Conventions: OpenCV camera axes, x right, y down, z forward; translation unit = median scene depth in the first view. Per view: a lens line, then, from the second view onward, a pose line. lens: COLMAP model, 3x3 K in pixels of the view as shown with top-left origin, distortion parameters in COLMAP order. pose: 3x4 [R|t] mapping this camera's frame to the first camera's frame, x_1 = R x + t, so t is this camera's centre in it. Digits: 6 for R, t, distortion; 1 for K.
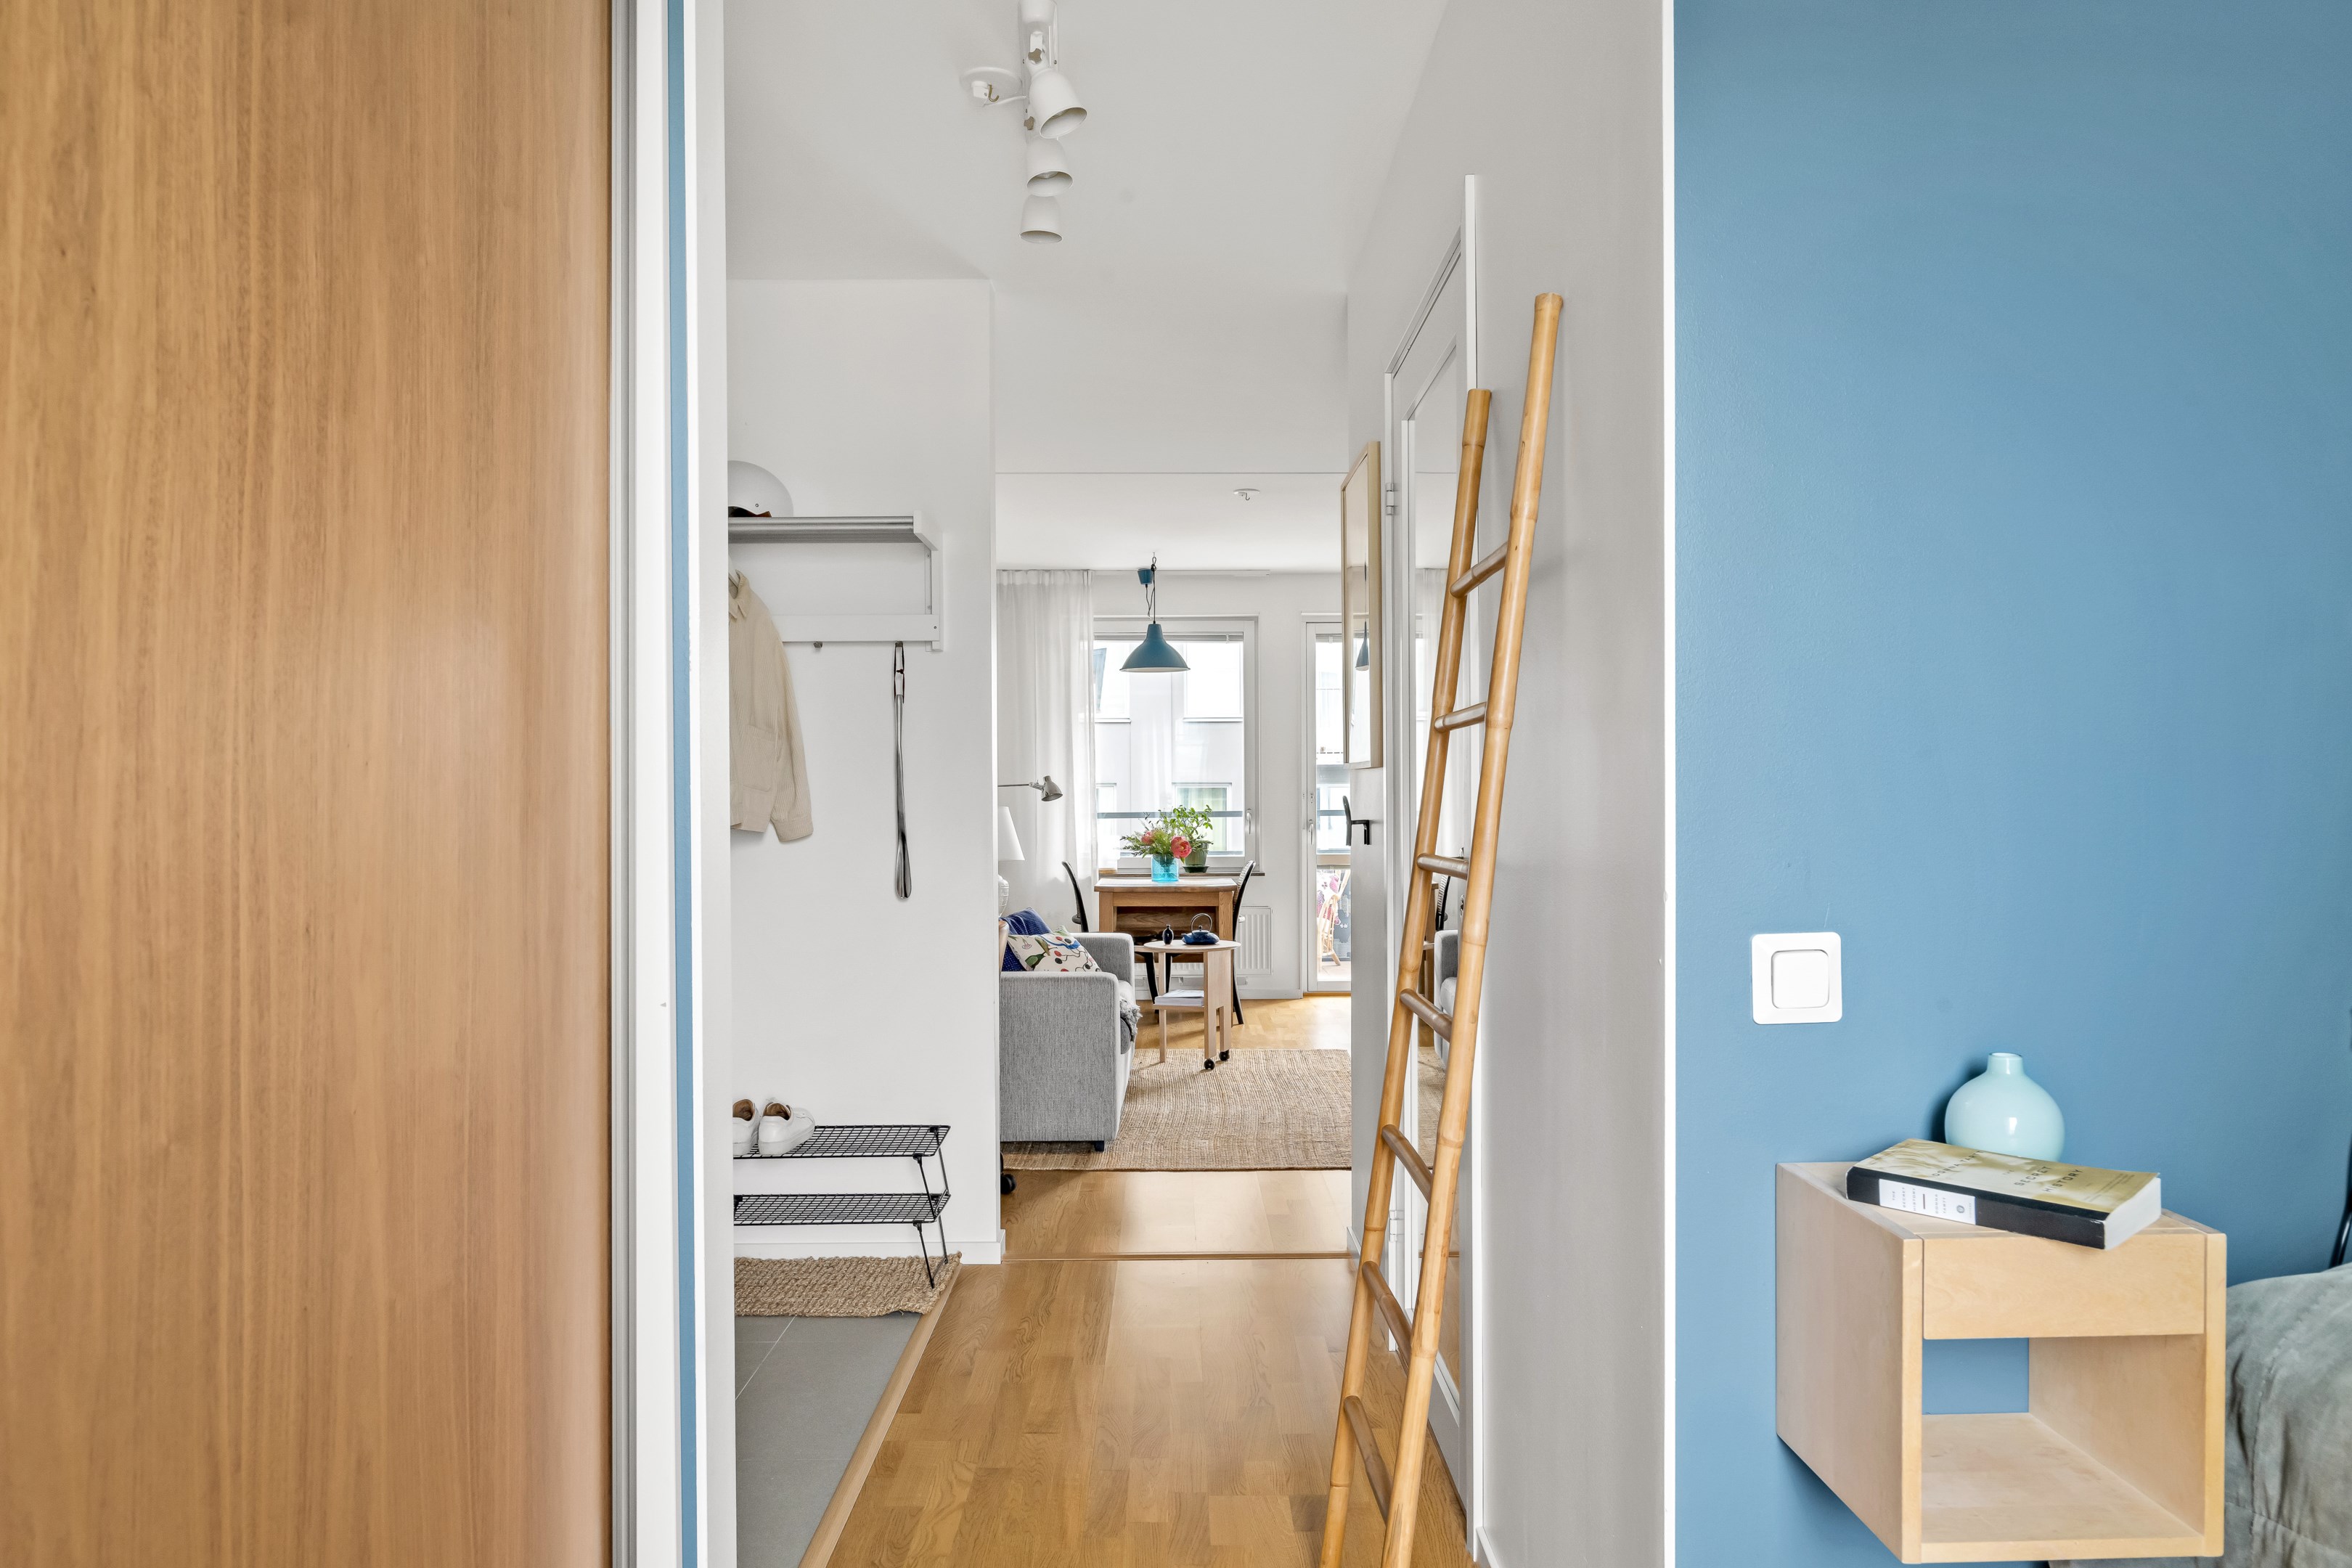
lens RADIAL K [[1549.7, 0, 1185.8], [0, 1549.7, 797.2], [0, 0, 1]] dist [-0.002048, -0.001238]
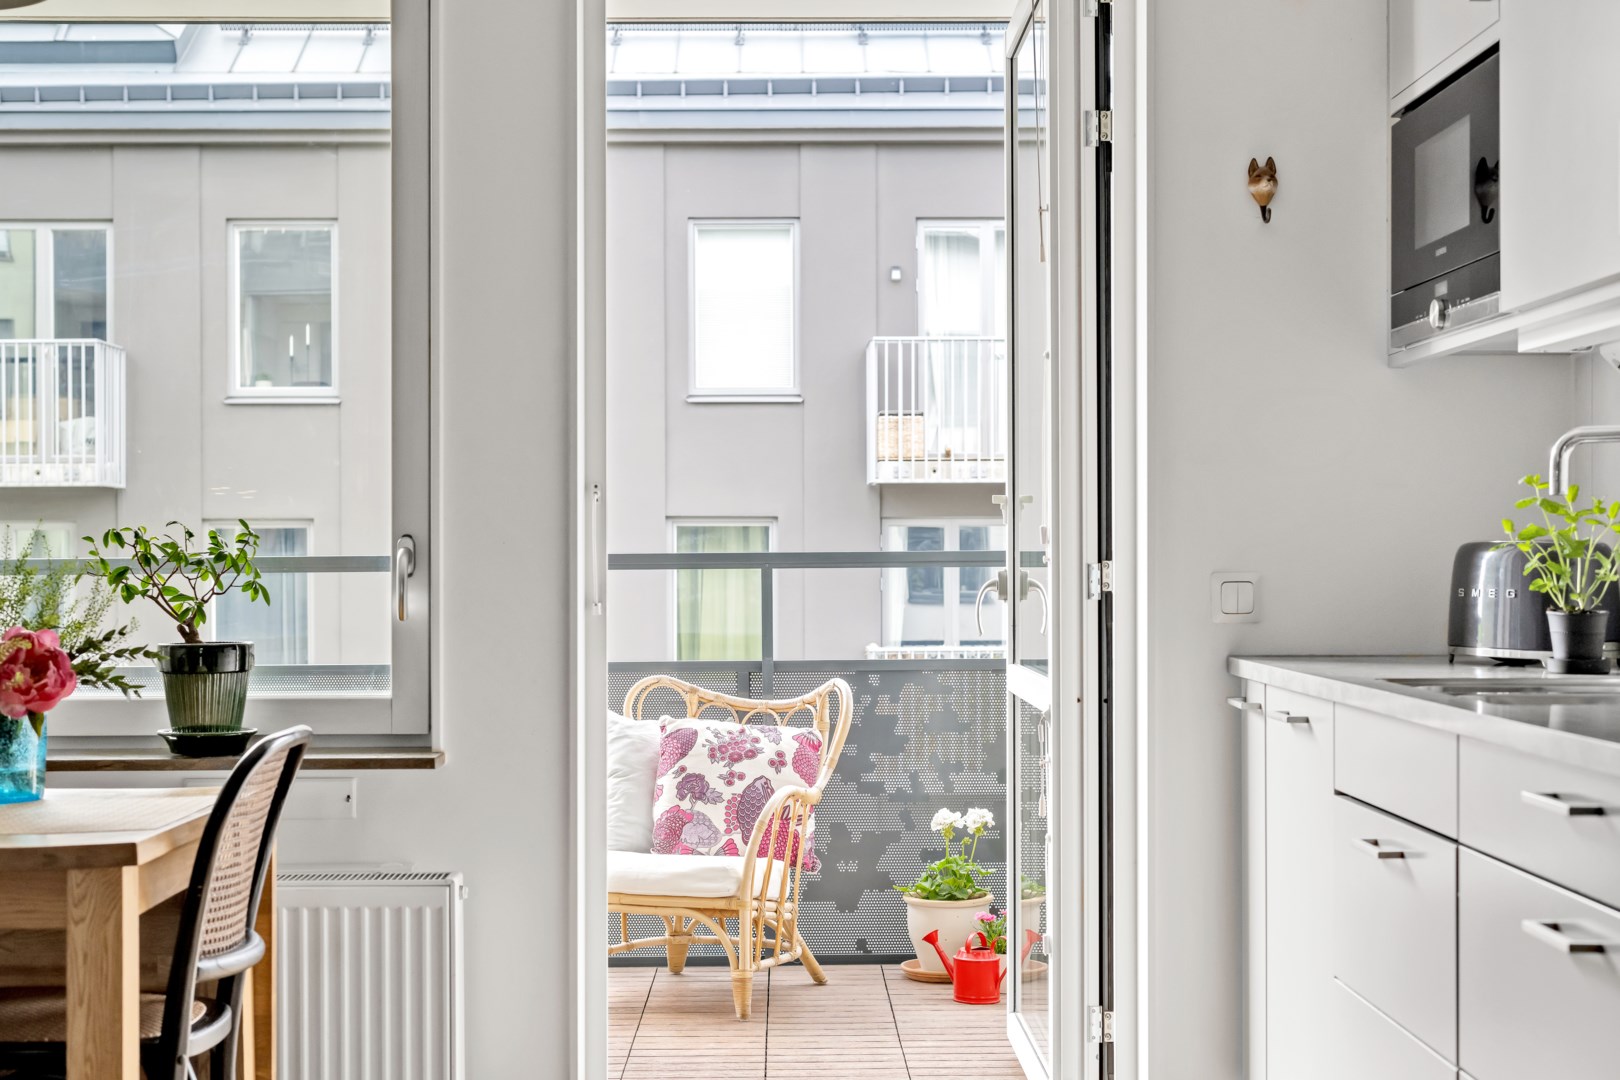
lens RADIAL K [[2343.5, 0, 807.7], [0, 2343.5, 557.6], [0, 0, 1]] dist [0.008190, -0.019429]
pose [[0.999998, 0.001996, 0.000939, 0.167370], [-0.001997, 0.999997, 0.001381, 0.015814], [-0.000937, -0.001383, 0.999999, 0.798522]]
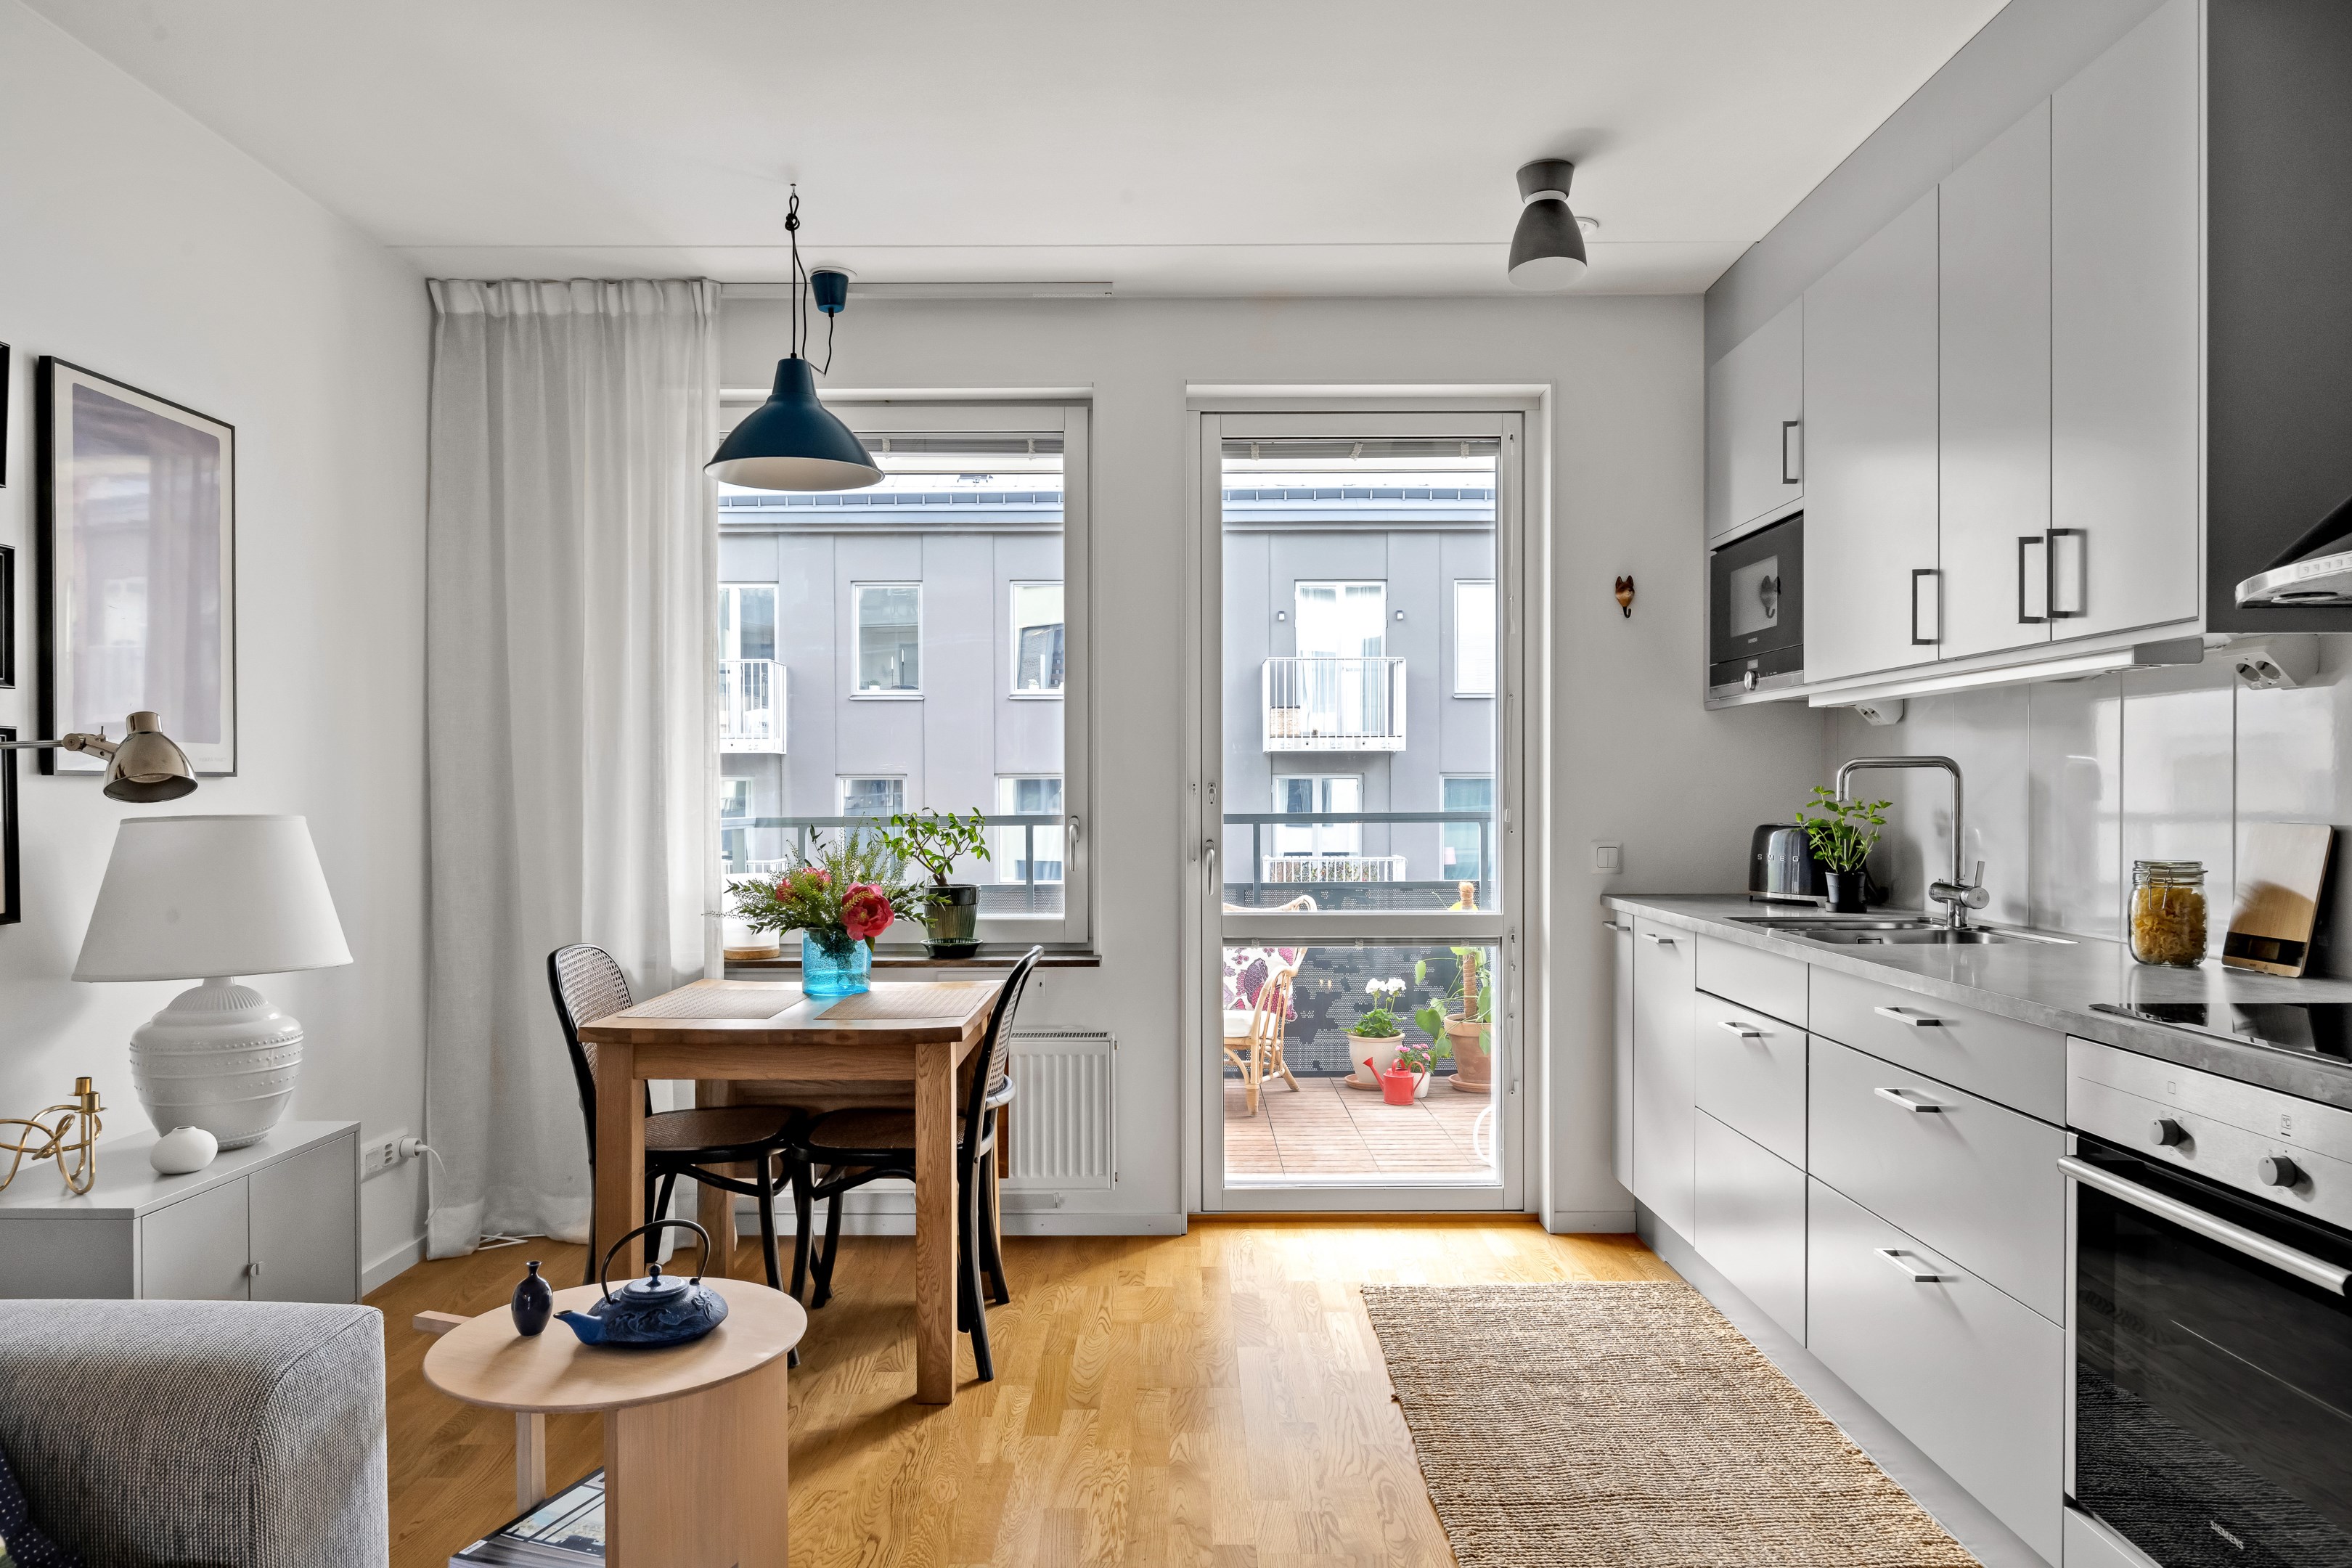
lens RADIAL K [[1514.0, 0, 1180.7], [0, 1514.0, 798.9], [0, 0, 1]] dist [-0.002898, 0.001415]
pose [[0.999924, 0.003267, -0.011874, 0.111896], [-0.003197, 0.999978, 0.005871, -0.000383], [0.011893, -0.005833, 0.999912, 0.790231]]
